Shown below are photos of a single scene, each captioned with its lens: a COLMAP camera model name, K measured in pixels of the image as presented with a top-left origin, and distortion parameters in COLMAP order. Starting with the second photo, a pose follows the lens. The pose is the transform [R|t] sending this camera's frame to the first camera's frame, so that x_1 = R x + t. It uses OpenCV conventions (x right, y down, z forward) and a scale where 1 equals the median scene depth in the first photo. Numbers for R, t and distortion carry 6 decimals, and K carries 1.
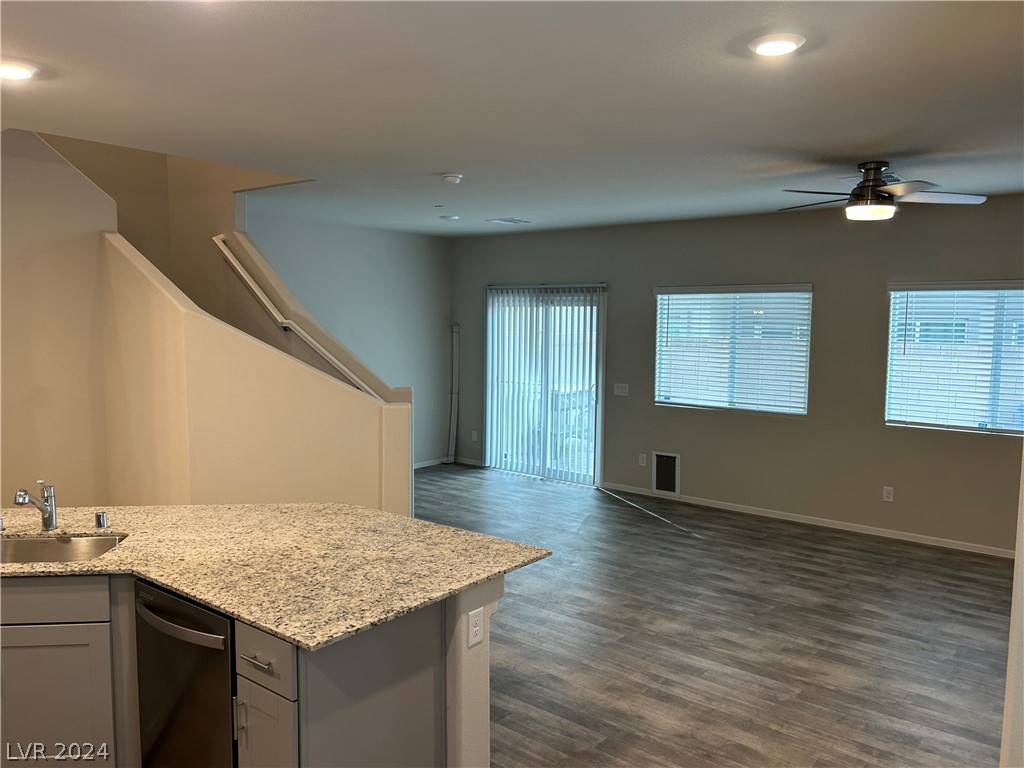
lens RADIAL K [[774.1, 0, 511.3], [0, 774.1, 385.5], [0, 0, 1]] dist [0.027903, -0.001517]
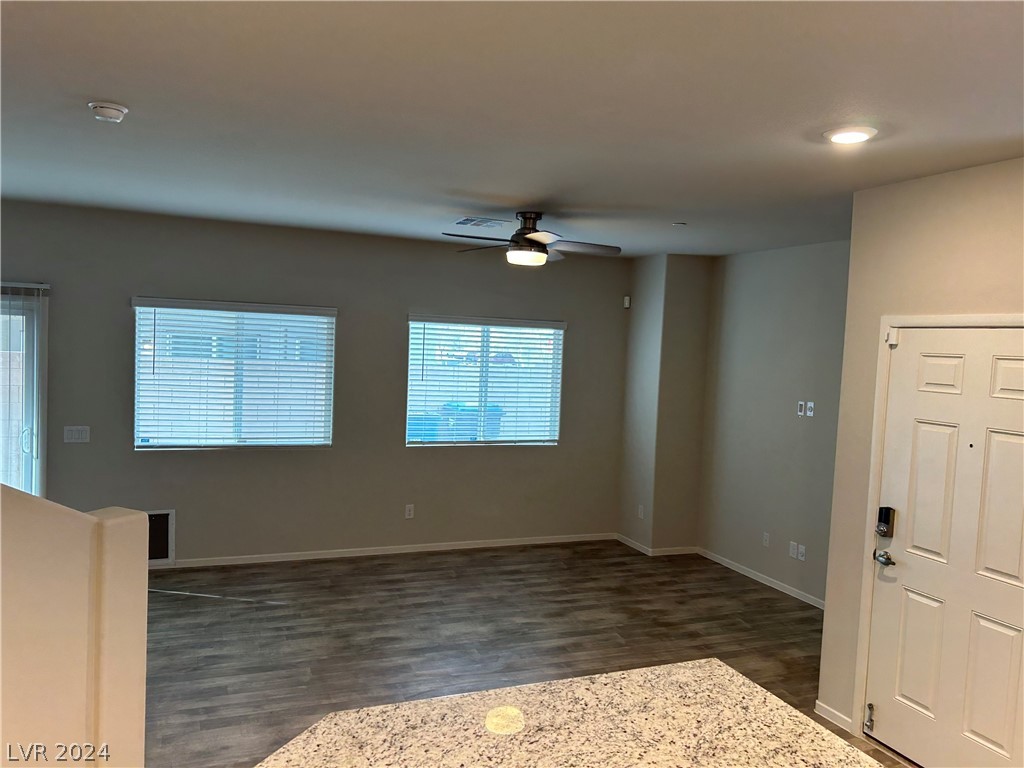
lens RADIAL K [[772.0, 0, 497.3], [0, 772.0, 382.6], [0, 0, 1]] dist [0.076919, -0.100989]
pose [[0.485885, -0.033284, 0.873388, -0.396449], [0.037701, 0.999143, 0.017103, -0.053013], [-0.873209, 0.024617, 0.486724, 0.399172]]
